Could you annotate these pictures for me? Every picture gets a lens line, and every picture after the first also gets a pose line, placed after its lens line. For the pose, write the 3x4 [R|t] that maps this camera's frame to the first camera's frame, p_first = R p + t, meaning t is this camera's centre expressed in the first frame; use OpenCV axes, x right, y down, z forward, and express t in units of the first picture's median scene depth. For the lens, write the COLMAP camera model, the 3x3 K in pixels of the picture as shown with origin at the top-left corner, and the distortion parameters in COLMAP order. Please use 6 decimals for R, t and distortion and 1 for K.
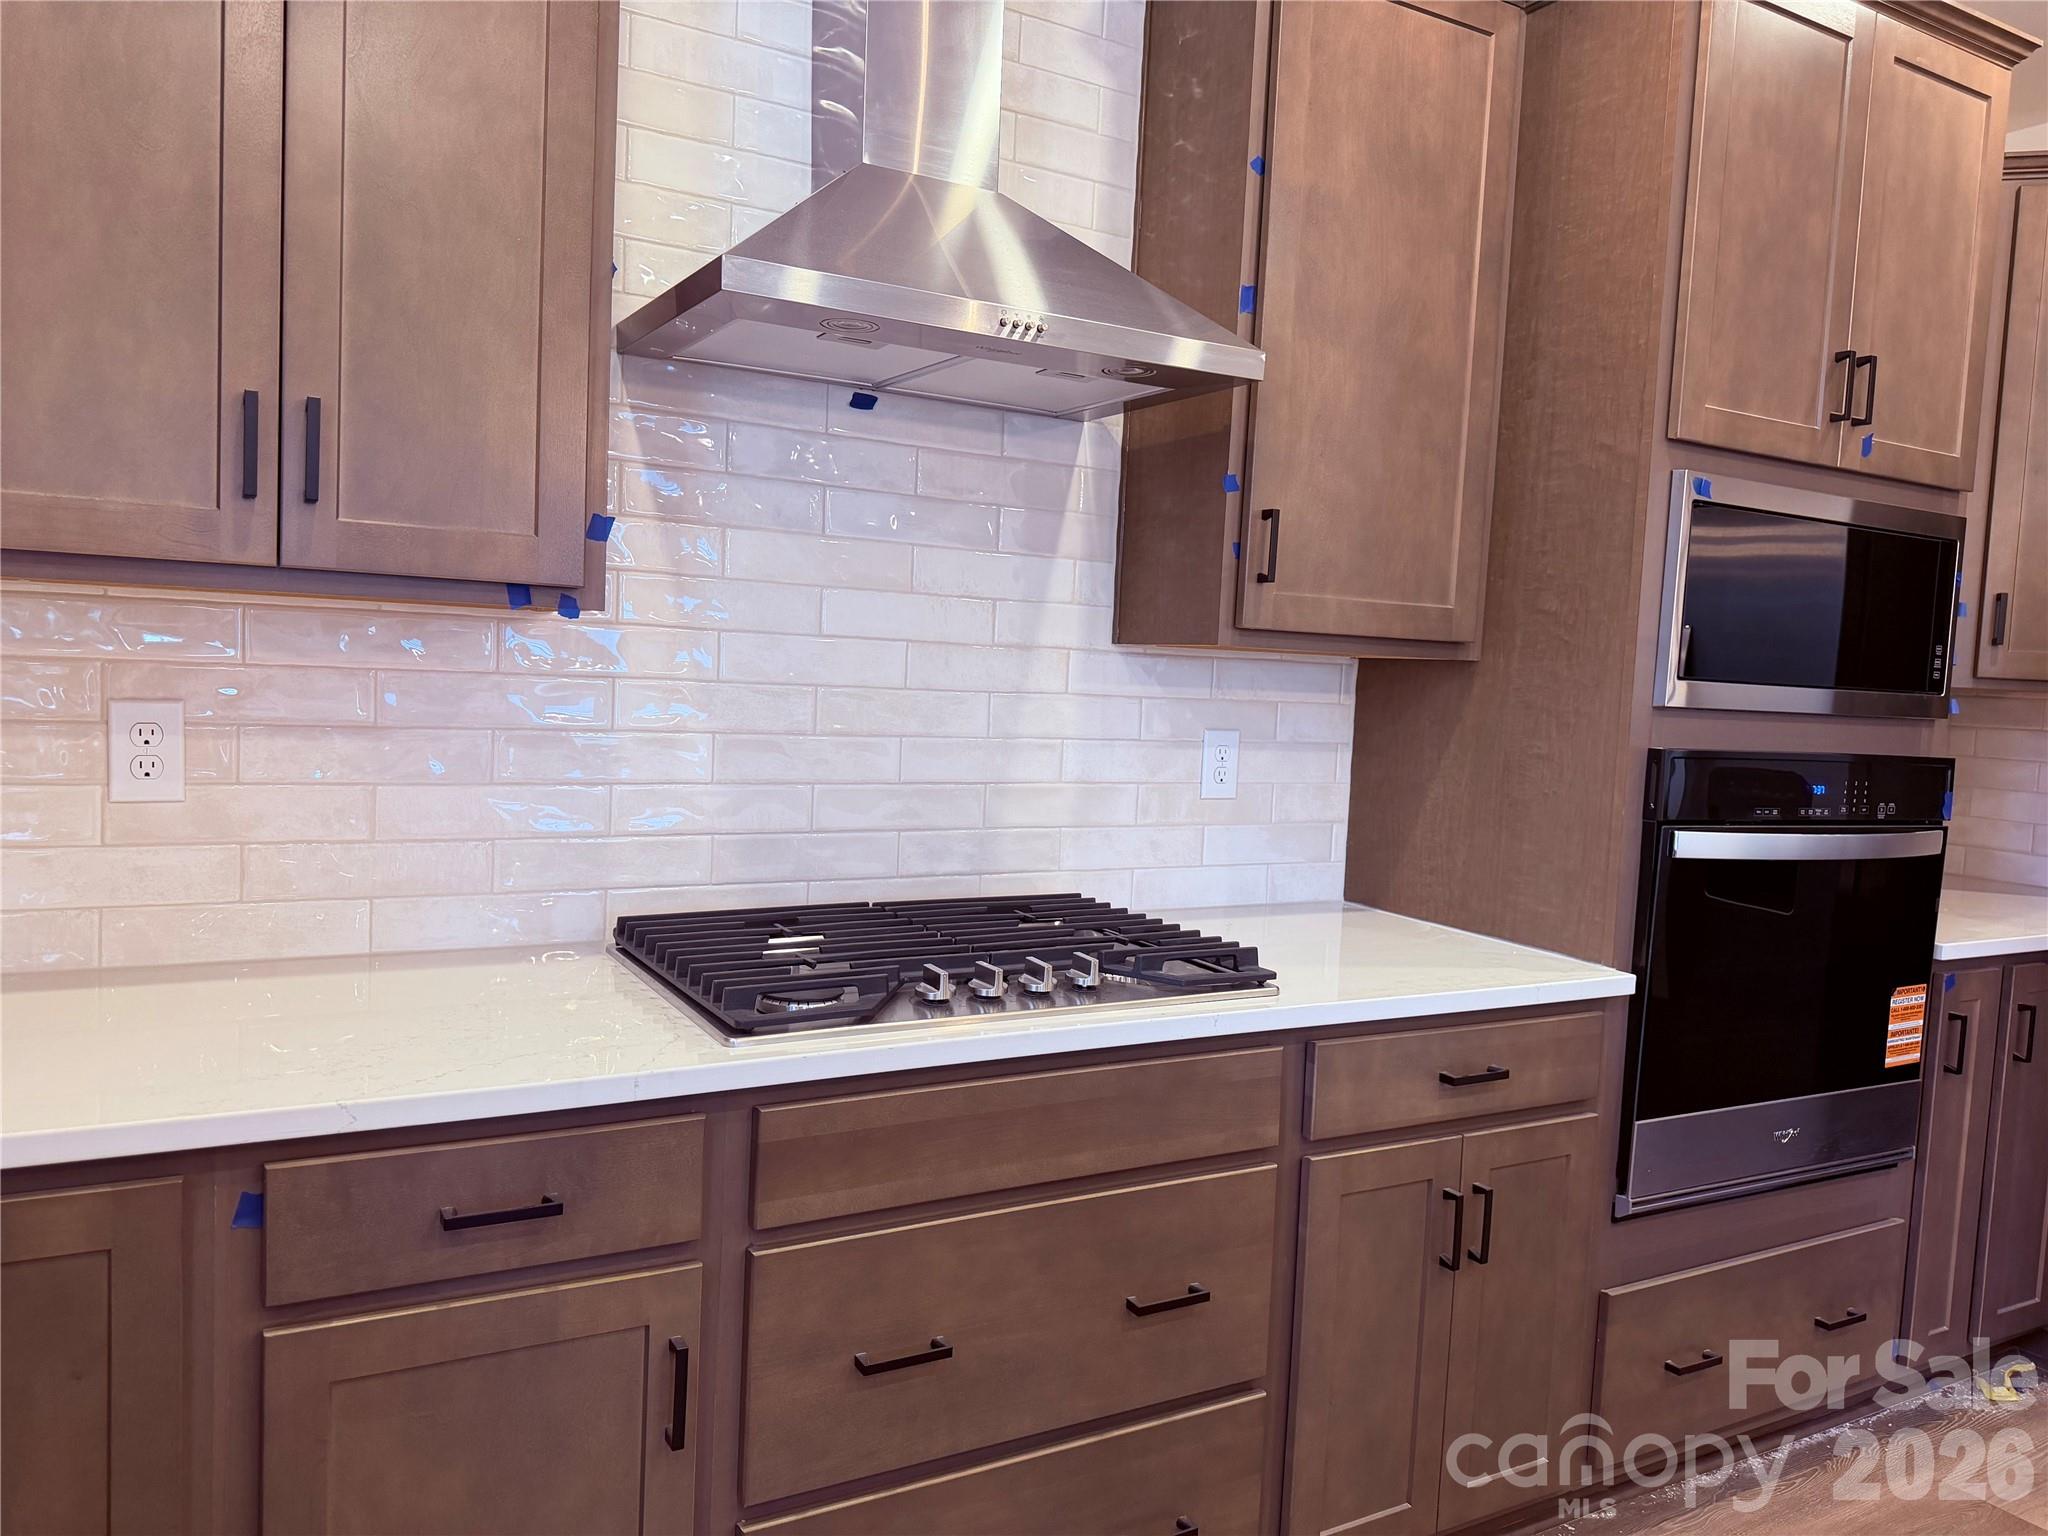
lens RADIAL K [[1447.9, 0, 1024.0], [0, 1447.9, 768.0], [0, 0, 1]] dist [0.026423, -0.000630]
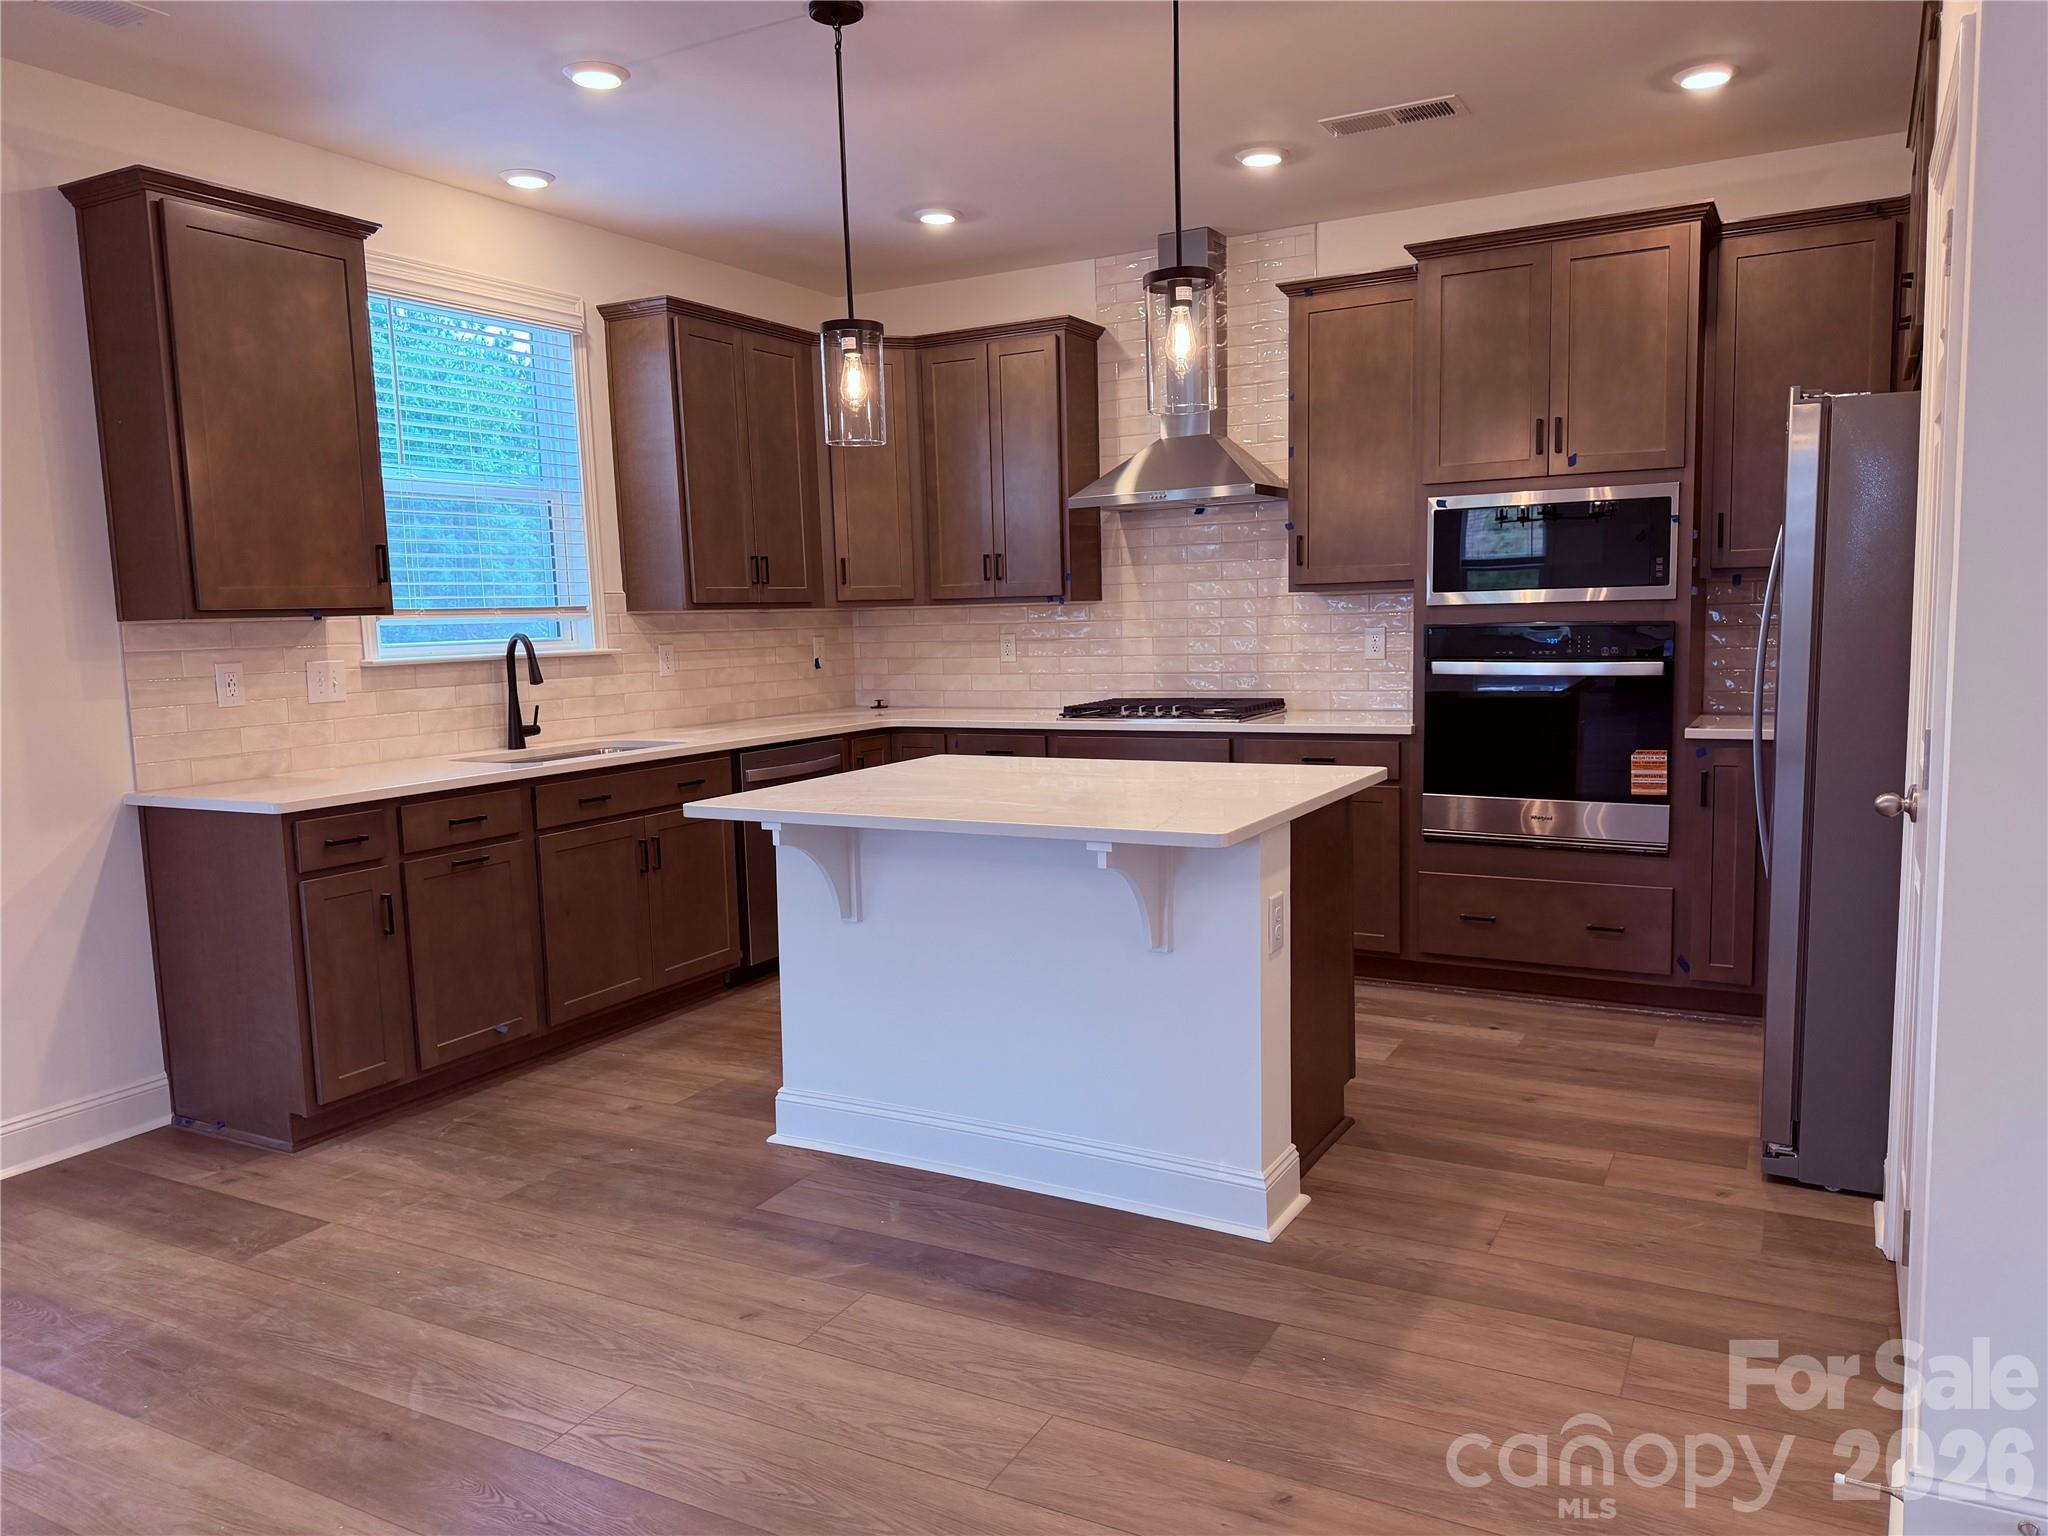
lens RADIAL K [[1447.9, 0, 1024.0], [0, 1447.9, 768.0], [0, 0, 1]] dist [0.026423, -0.000630]
pose [[0.515949, 0.030964, -0.856060, 2.022992], [-0.002997, 0.999406, 0.034343, 0.130766], [0.856614, -0.015154, 0.515735, -0.667629]]
